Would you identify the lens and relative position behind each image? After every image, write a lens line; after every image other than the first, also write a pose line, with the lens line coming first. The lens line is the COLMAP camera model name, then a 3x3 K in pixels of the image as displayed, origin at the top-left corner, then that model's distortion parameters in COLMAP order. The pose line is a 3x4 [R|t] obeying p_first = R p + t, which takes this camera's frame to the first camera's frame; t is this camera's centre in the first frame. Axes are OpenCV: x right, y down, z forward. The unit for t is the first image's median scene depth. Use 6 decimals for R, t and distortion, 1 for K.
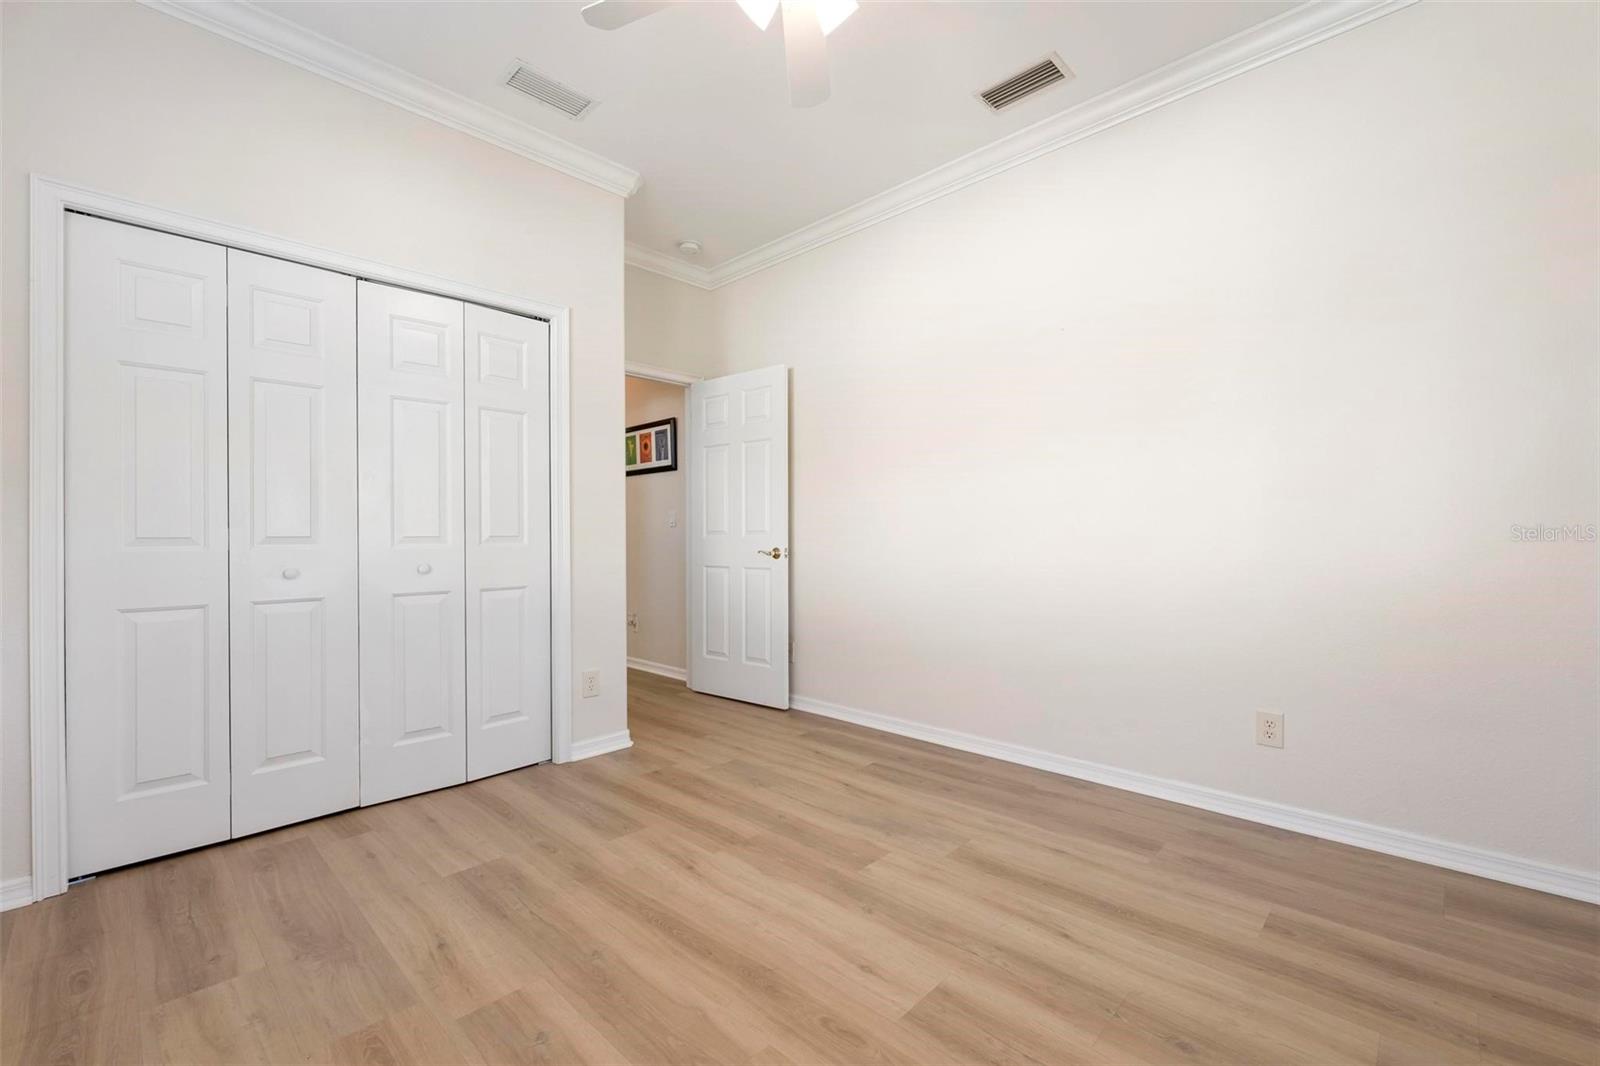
lens RADIAL K [[685.5, 0, 803.5], [0, 685.5, 535.1], [0, 0, 1]] dist [-0.001076, -0.000146]
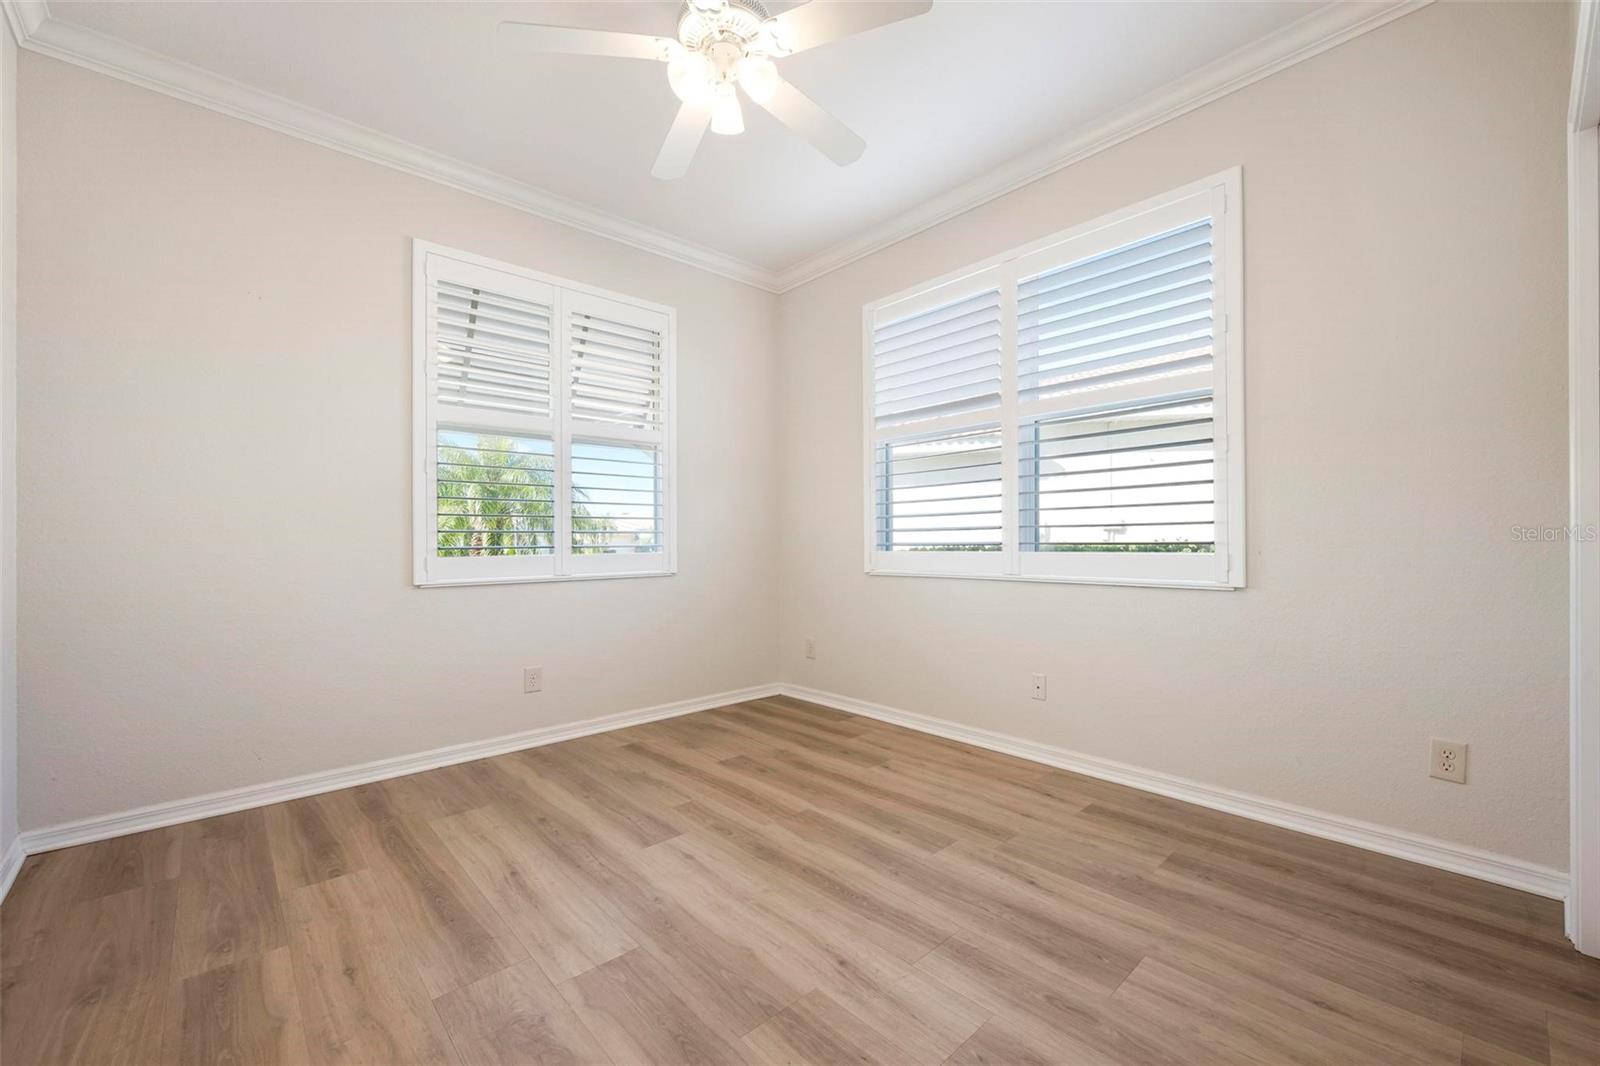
lens RADIAL K [[660.8, 0, 804.2], [0, 660.8, 532.8], [0, 0, 1]] dist [-0.002873, 0.000040]
pose [[-0.997890, 0.016570, 0.062774, -0.197137], [0.015681, 0.999770, -0.014636, 0.006089], [-0.063002, -0.013620, -0.997920, 1.960073]]
